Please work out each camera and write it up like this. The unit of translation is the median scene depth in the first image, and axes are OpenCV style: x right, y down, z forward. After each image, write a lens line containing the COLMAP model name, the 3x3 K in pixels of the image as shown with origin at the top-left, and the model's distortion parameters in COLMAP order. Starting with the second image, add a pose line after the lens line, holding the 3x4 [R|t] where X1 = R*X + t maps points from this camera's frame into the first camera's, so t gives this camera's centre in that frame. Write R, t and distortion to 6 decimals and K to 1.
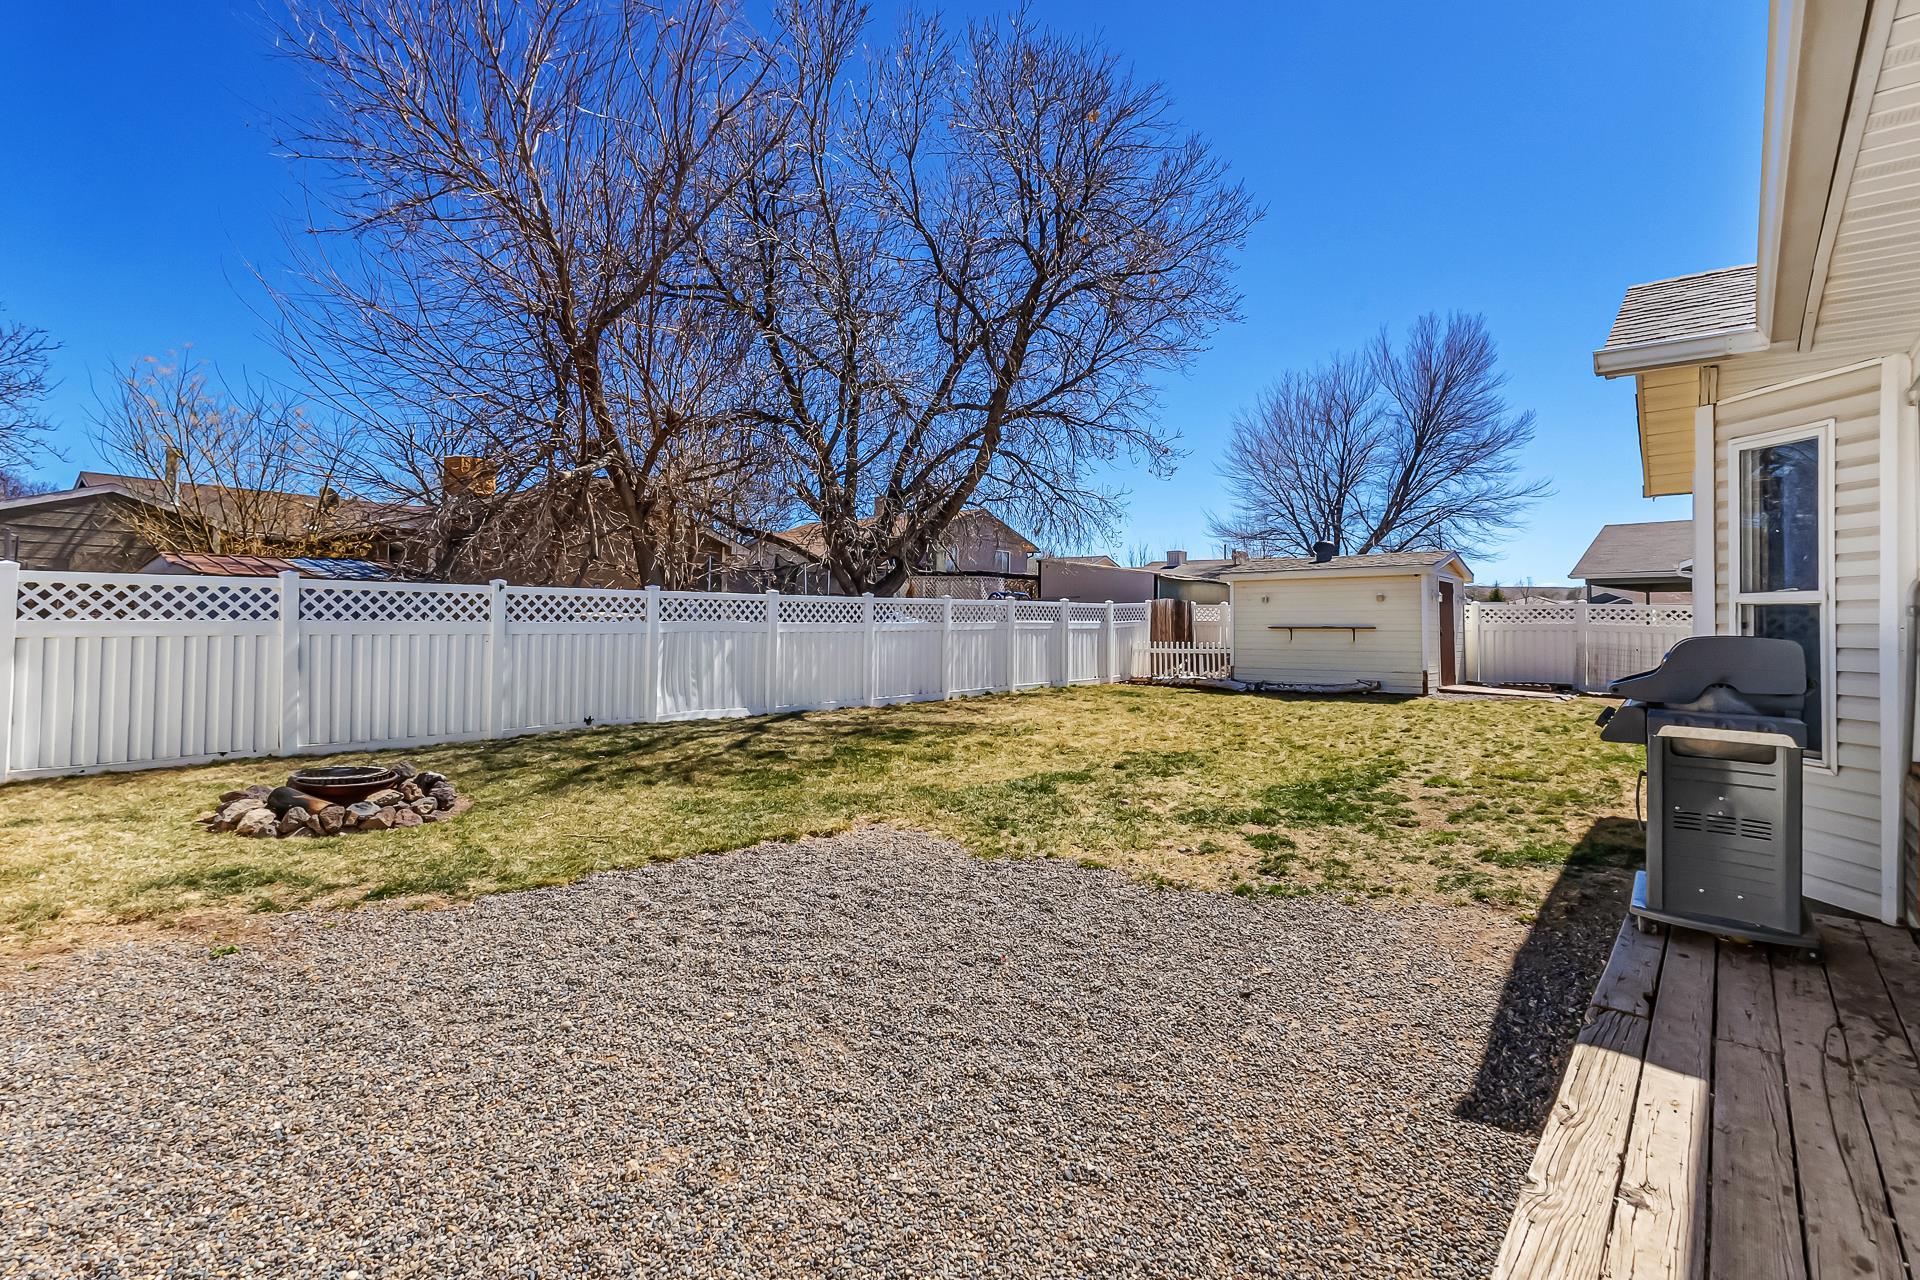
lens RADIAL K [[927.5, 0, 958.5], [0, 927.5, 600.4], [0, 0, 1]] dist [0.029286, -0.000420]
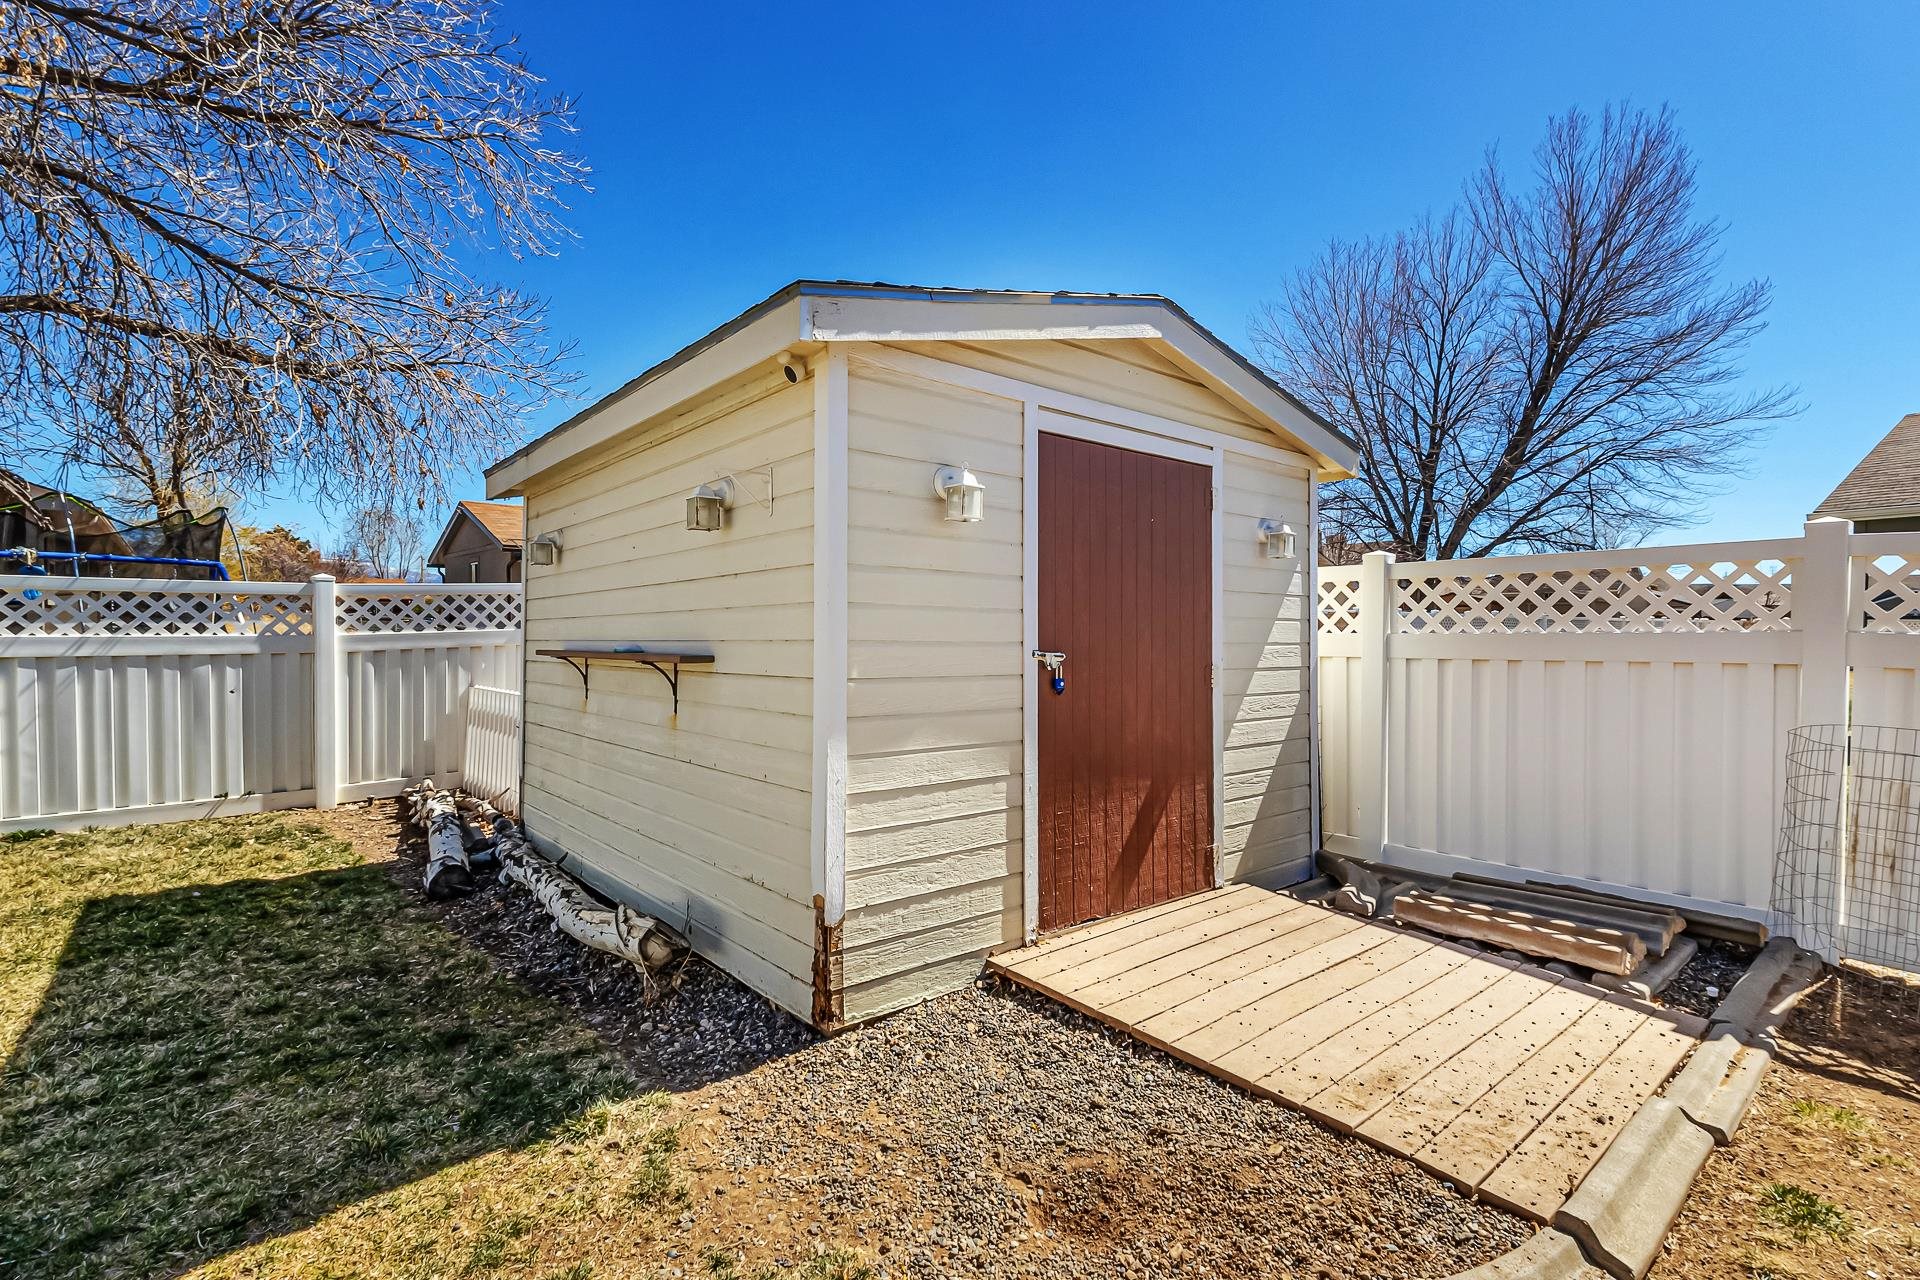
lens RADIAL K [[927.5, 0, 960.4], [0, 927.5, 639.7], [0, 0, 1]] dist [0.029286, -0.000420]
pose [[0.985699, -0.004325, -0.168459, 0.196966], [0.009999, 0.999410, 0.032846, 0.007095], [0.168218, -0.034060, 0.985161, 0.292372]]
